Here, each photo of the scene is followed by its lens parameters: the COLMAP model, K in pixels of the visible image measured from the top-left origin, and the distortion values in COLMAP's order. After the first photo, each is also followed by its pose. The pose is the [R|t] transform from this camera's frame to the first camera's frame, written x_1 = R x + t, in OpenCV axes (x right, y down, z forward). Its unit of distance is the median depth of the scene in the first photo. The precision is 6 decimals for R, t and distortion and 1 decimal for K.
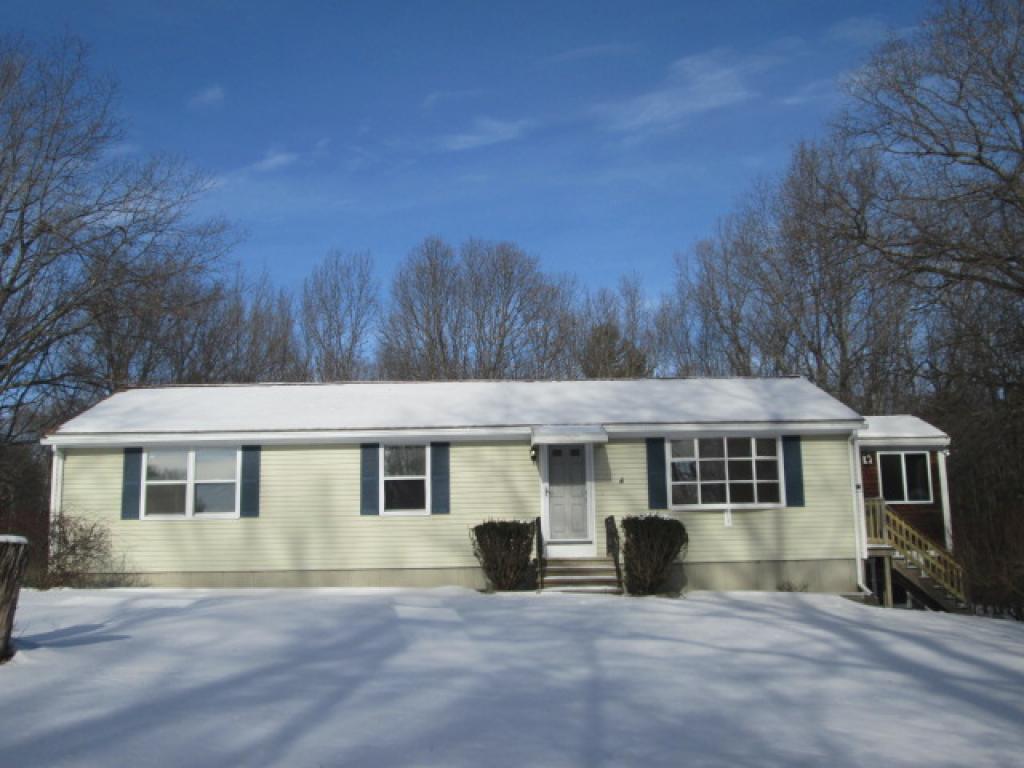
lens RADIAL K [[1079.7, 0, 512.0], [0, 1079.7, 384.0], [0, 0, 1]] dist [-0.006499, -0.010389]
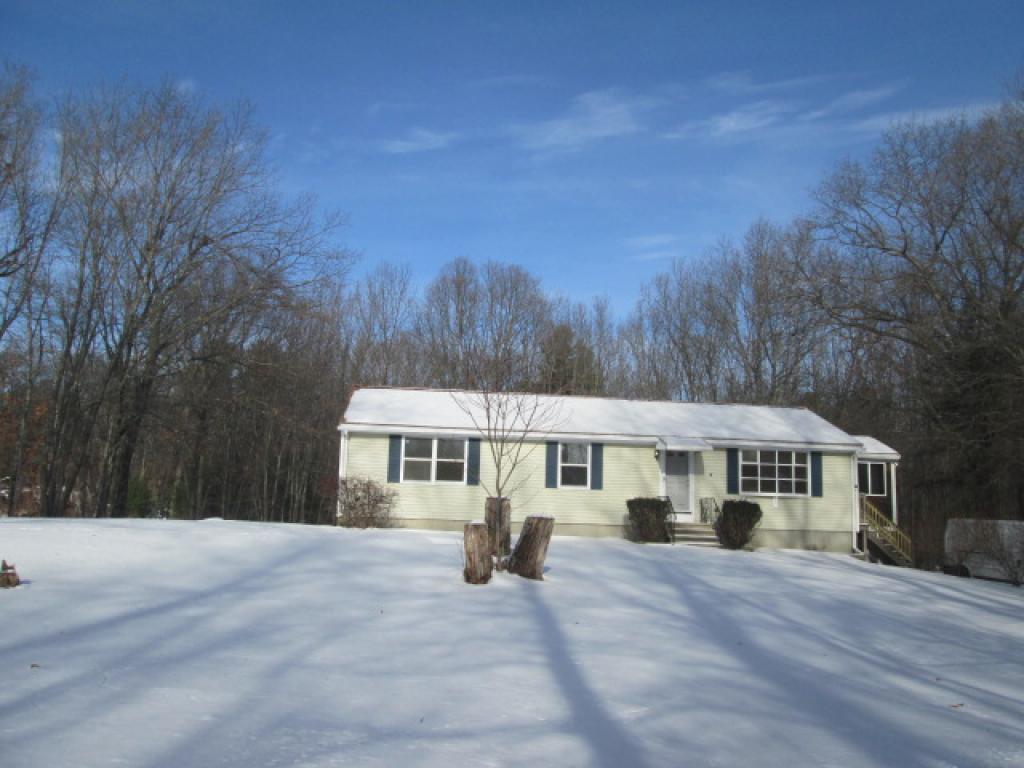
lens RADIAL K [[893.7, 0, 509.4], [0, 893.7, 364.2], [0, 0, 1]] dist [-0.002429, 0.004617]
pose [[0.993668, 0.065585, 0.091233, -0.316789], [-0.066684, 0.997733, 0.009050, -0.062161], [-0.090432, -0.015076, 0.995788, -0.260692]]
